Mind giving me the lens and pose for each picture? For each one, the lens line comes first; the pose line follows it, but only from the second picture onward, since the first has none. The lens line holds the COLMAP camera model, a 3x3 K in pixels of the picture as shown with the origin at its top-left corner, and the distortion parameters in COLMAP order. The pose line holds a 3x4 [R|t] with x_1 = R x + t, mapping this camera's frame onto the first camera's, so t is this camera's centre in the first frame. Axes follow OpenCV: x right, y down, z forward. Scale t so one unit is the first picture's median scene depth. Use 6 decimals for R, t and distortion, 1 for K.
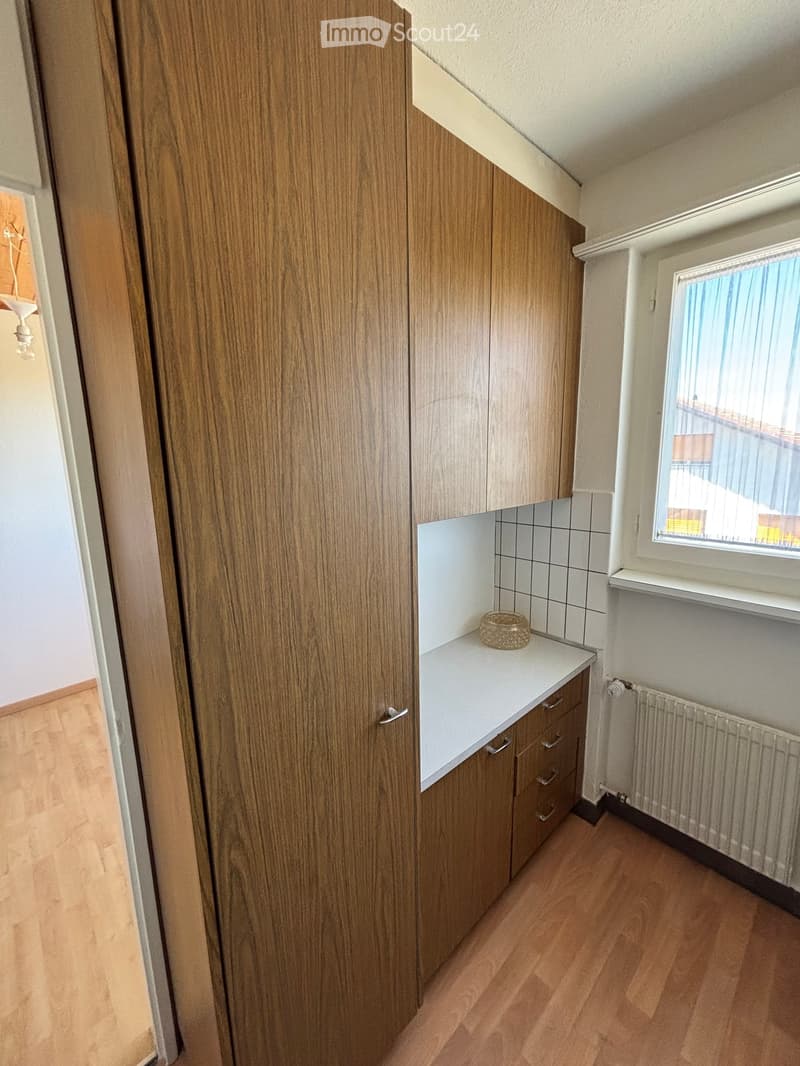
lens RADIAL K [[444.4, 0, 406.0], [0, 444.4, 507.3], [0, 0, 1]] dist [0.000260, -0.000221]
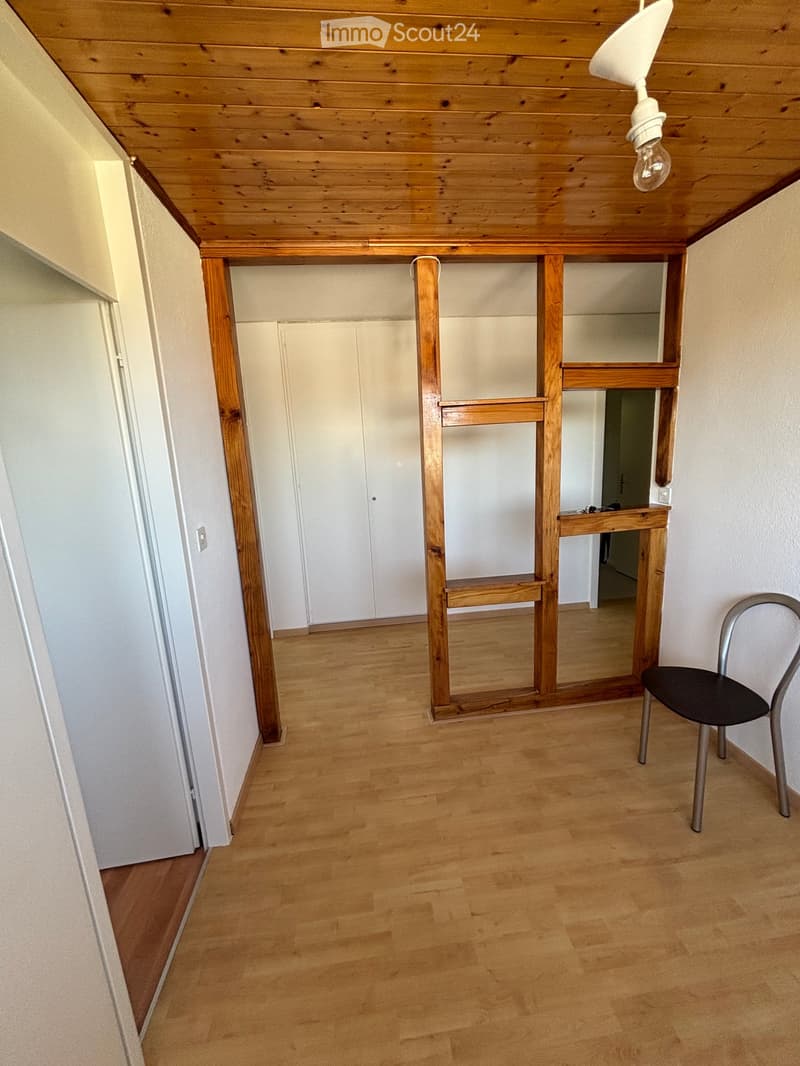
lens RADIAL K [[431.4, 0, 399.1], [0, 431.4, 530.9], [0, 0, 1]] dist [0.000408, -0.000267]
pose [[-0.602311, 0.216494, -0.768344, -0.275597], [-0.027595, 0.956299, 0.291086, -0.126651], [0.797784, 0.196527, -0.570015, 1.043152]]
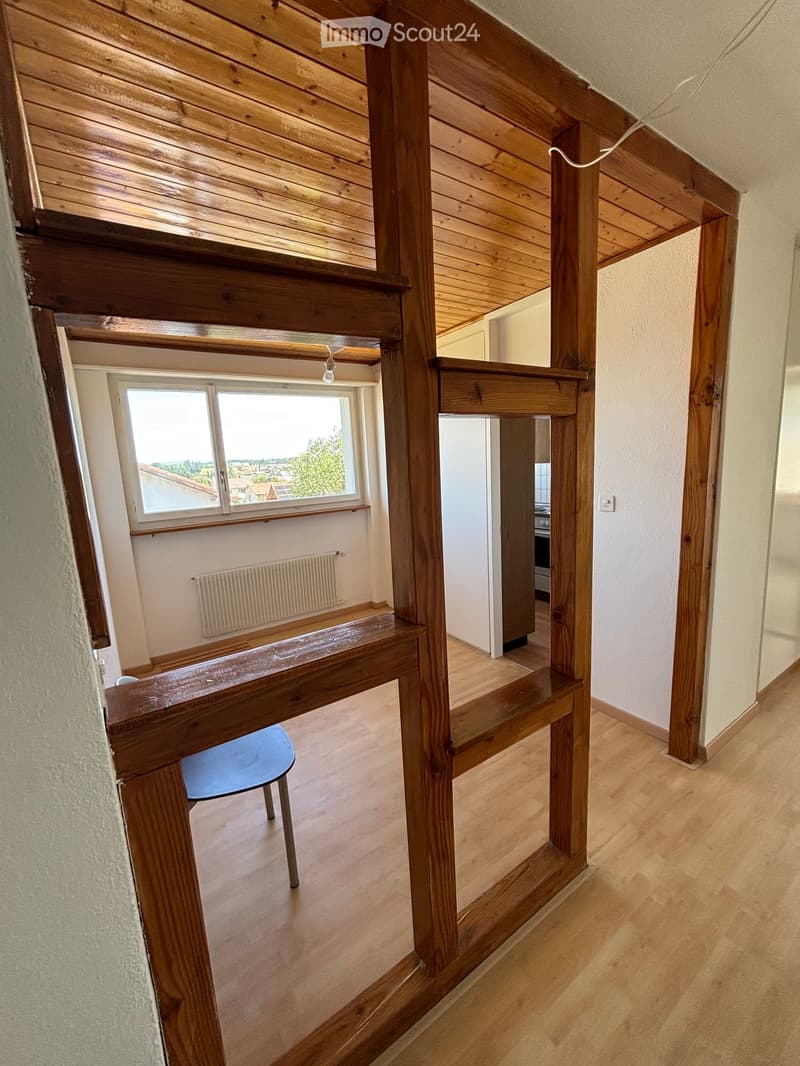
lens RADIAL K [[441.5, 0, 395.9], [0, 441.5, 531.7], [0, 0, 1]] dist [-0.000505, -0.000101]
pose [[0.165985, -0.137605, 0.976480, -1.997780], [0.169637, 0.979439, 0.109186, -0.008597], [-0.971428, 0.147524, 0.185915, 0.590537]]
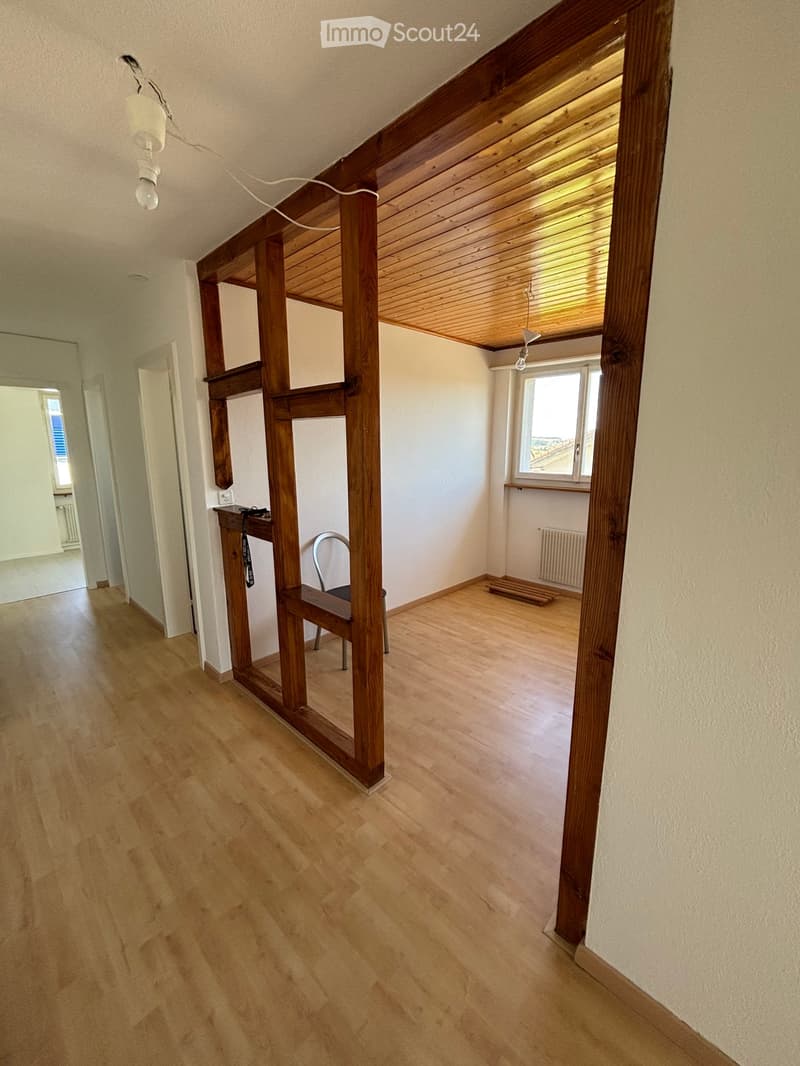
lens RADIAL K [[441.2, 0, 398.8], [0, 441.2, 529.5], [0, 0, 1]] dist [0.003365, 0.000259]
pose [[0.999034, 0.022164, 0.037943, -1.193067], [-0.024732, 0.997337, 0.068604, 0.102962], [-0.036321, -0.069476, 0.996922, -0.478986]]
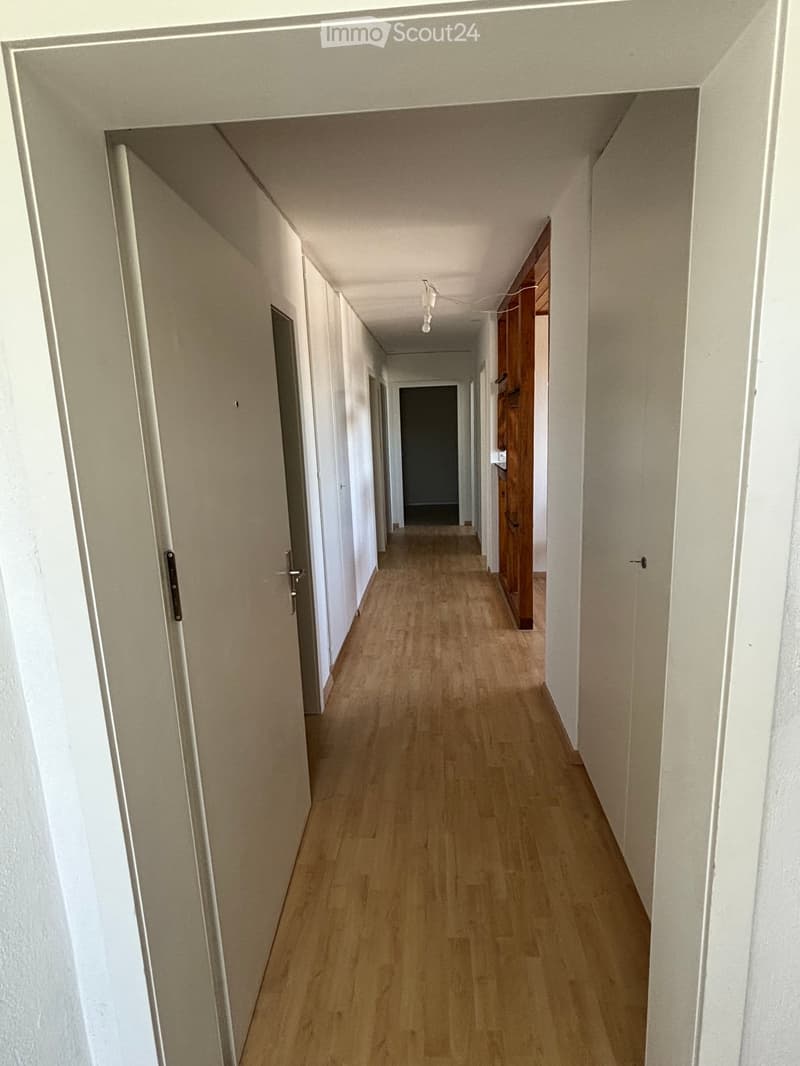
lens RADIAL K [[542.8, 0, 403.8], [0, 542.8, 527.5], [0, 0, 1]] dist [-0.000808, -0.000208]
pose [[0.685793, 0.143888, -0.713432, -0.100931], [-0.076720, 0.989093, 0.125737, 0.155874], [0.723742, -0.031495, 0.689352, -1.232488]]
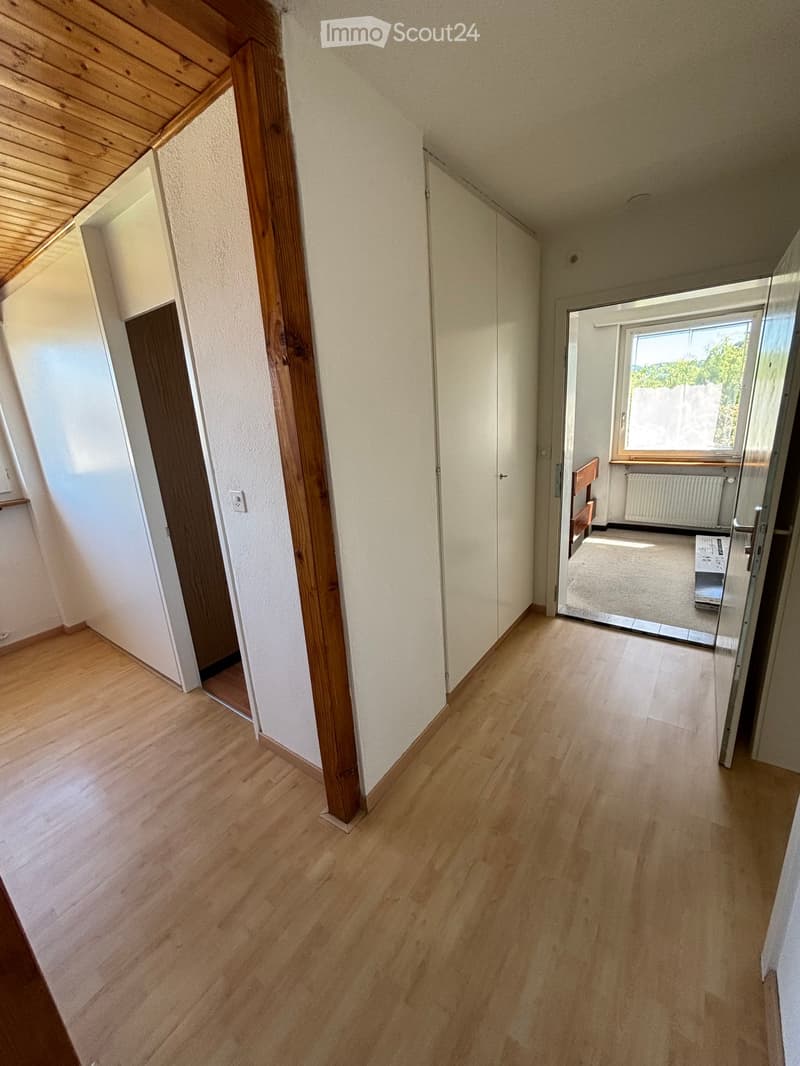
lens RADIAL K [[431.4, 0, 399.1], [0, 431.4, 530.9], [0, 0, 1]] dist [0.000408, -0.000267]
pose [[-0.184259, -0.226398, 0.956448, -1.605484], [0.194293, 0.945517, 0.261241, 0.039359], [-0.963483, 0.233967, -0.130233, 0.054225]]
